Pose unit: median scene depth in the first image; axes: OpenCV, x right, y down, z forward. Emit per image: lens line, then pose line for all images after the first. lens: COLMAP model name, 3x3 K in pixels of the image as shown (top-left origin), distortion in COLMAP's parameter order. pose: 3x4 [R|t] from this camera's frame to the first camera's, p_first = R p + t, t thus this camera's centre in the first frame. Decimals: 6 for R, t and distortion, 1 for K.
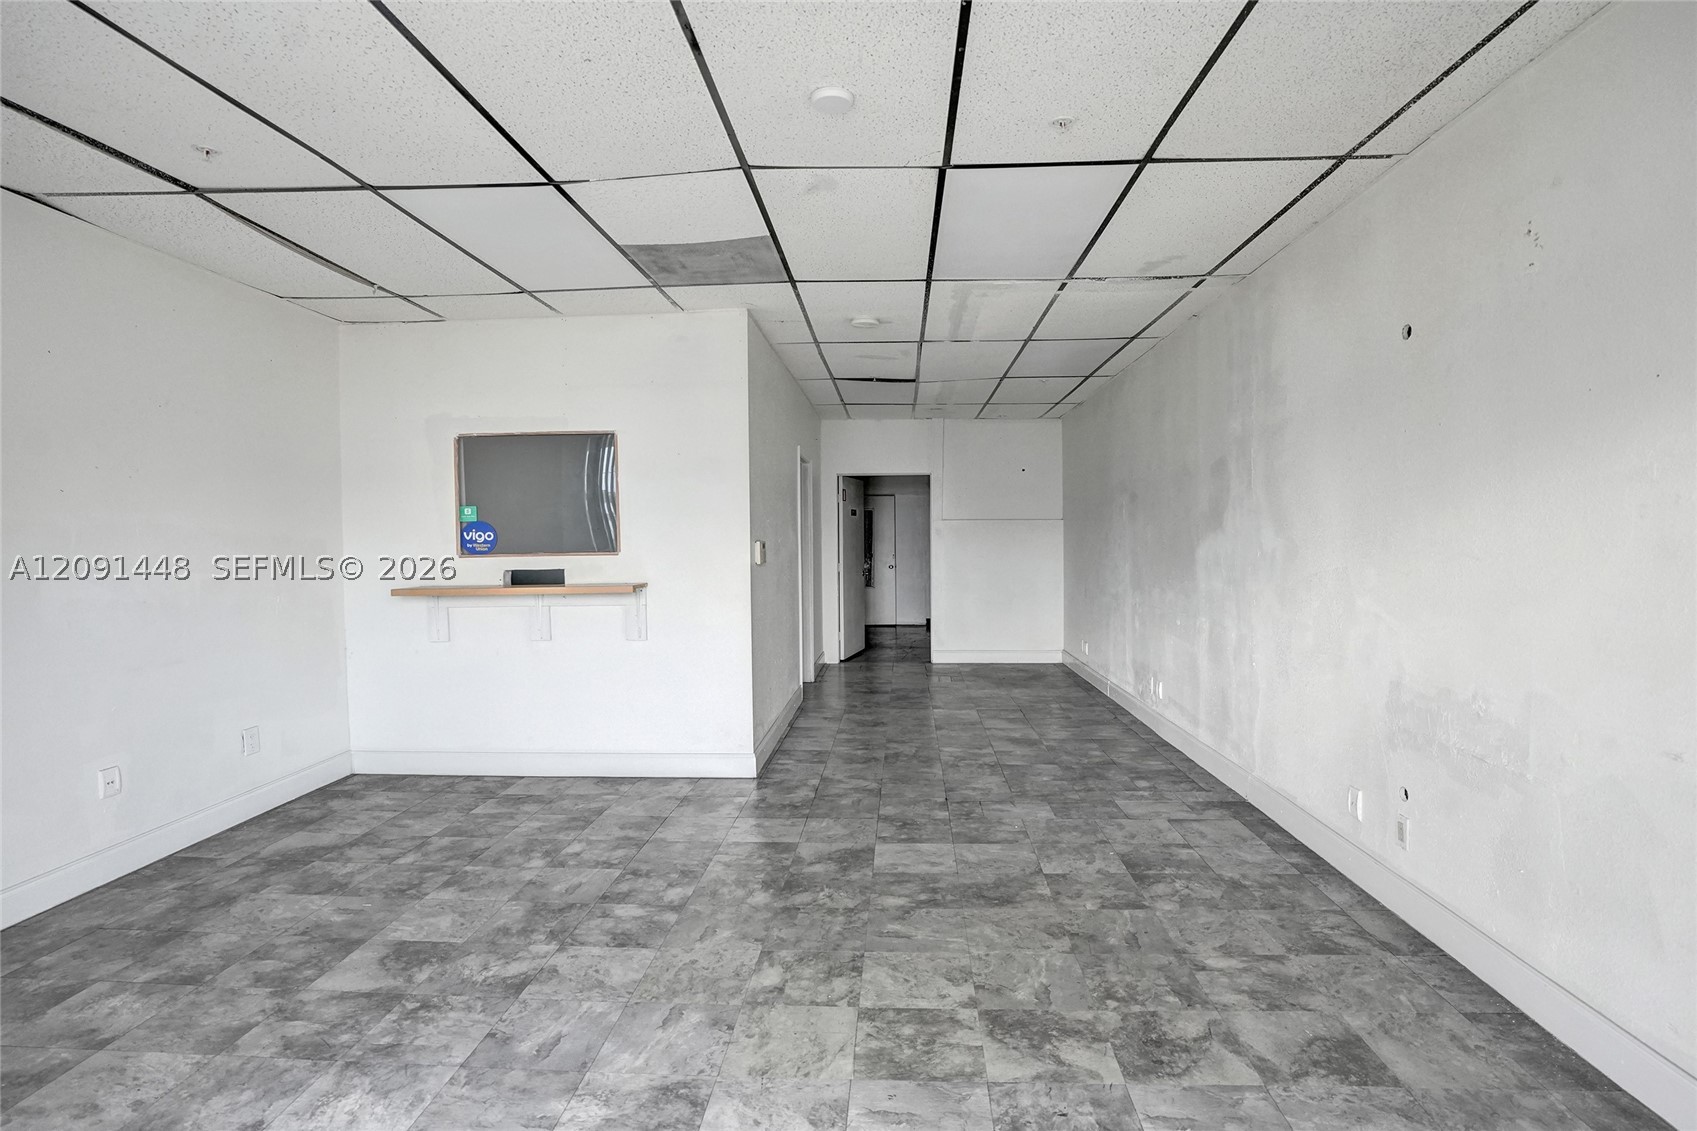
lens RADIAL K [[883.1, 0, 848.5], [0, 883.1, 565.5], [0, 0, 1]] dist [-0.078794, 0.038583]
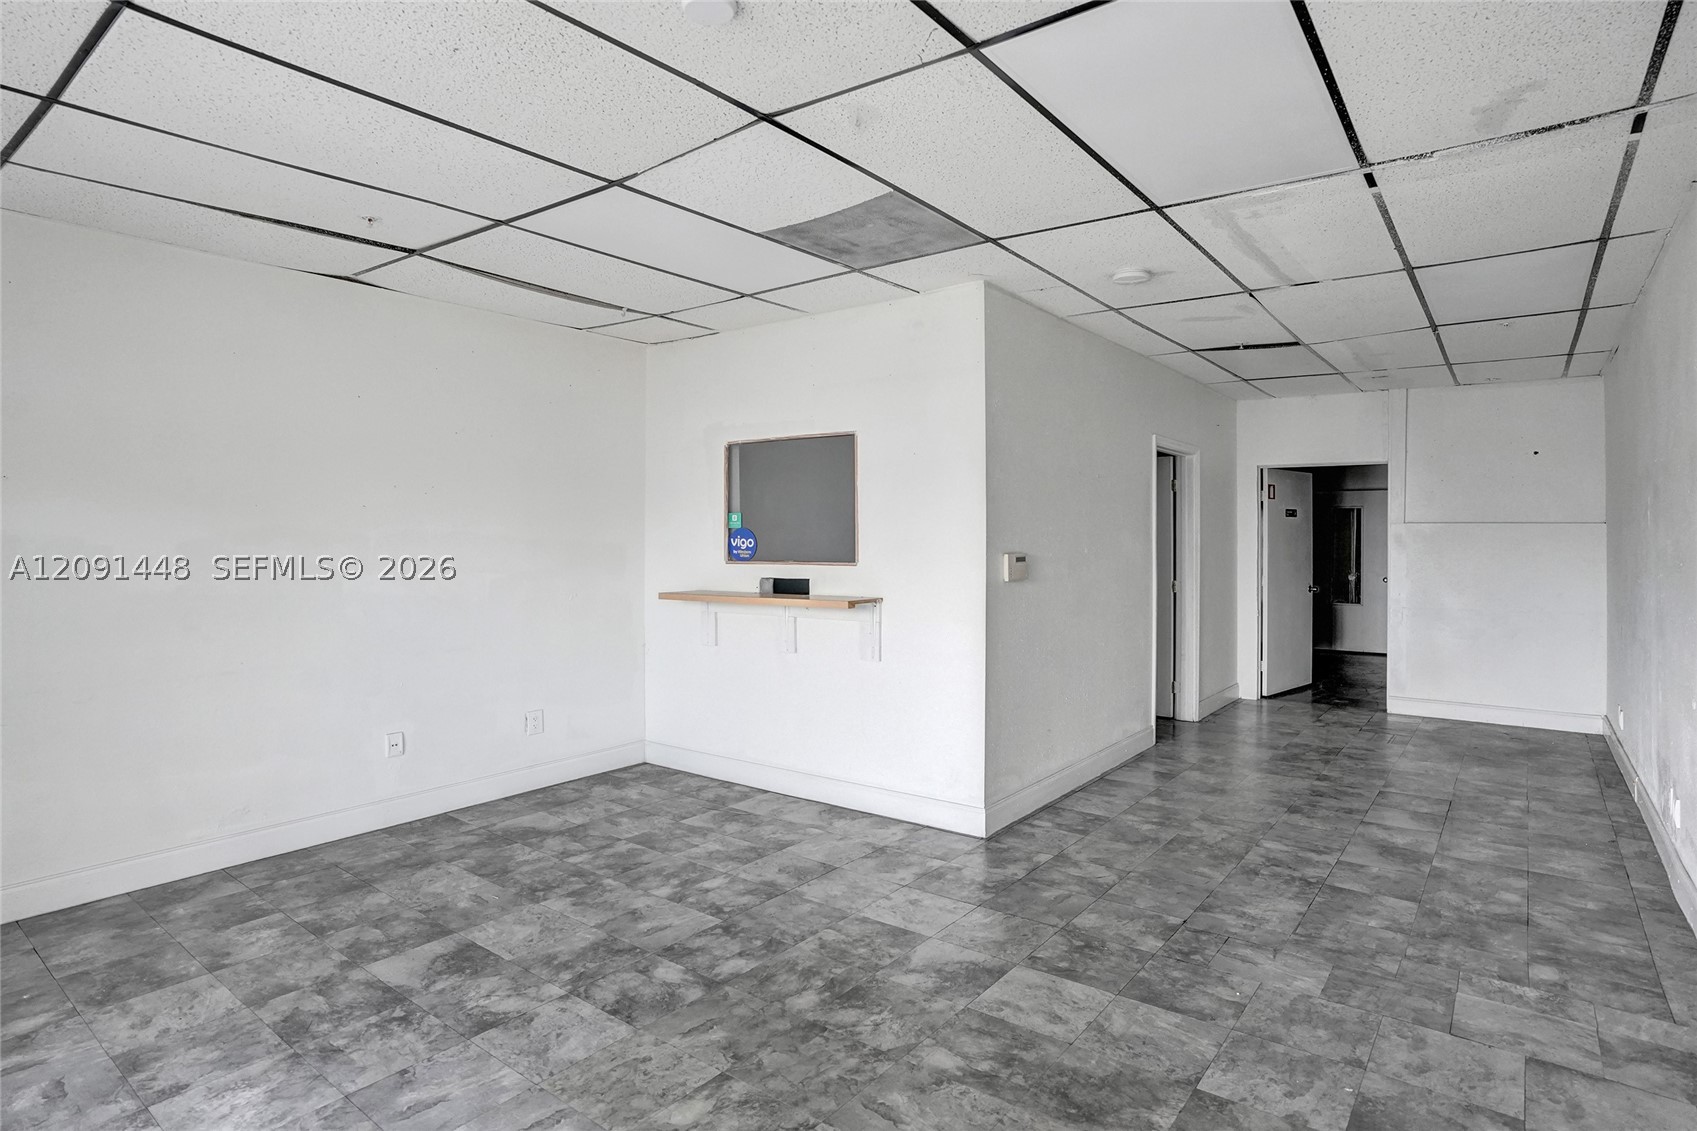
lens RADIAL K [[902.8, 0, 843.3], [0, 902.8, 527.5], [0, 0, 1]] dist [-0.065847, 0.026169]
pose [[0.825278, 0.005469, -0.564700, 0.297738], [-0.027298, 0.999170, -0.030219, -0.026785], [0.564066, 0.040355, 0.824743, 0.242580]]
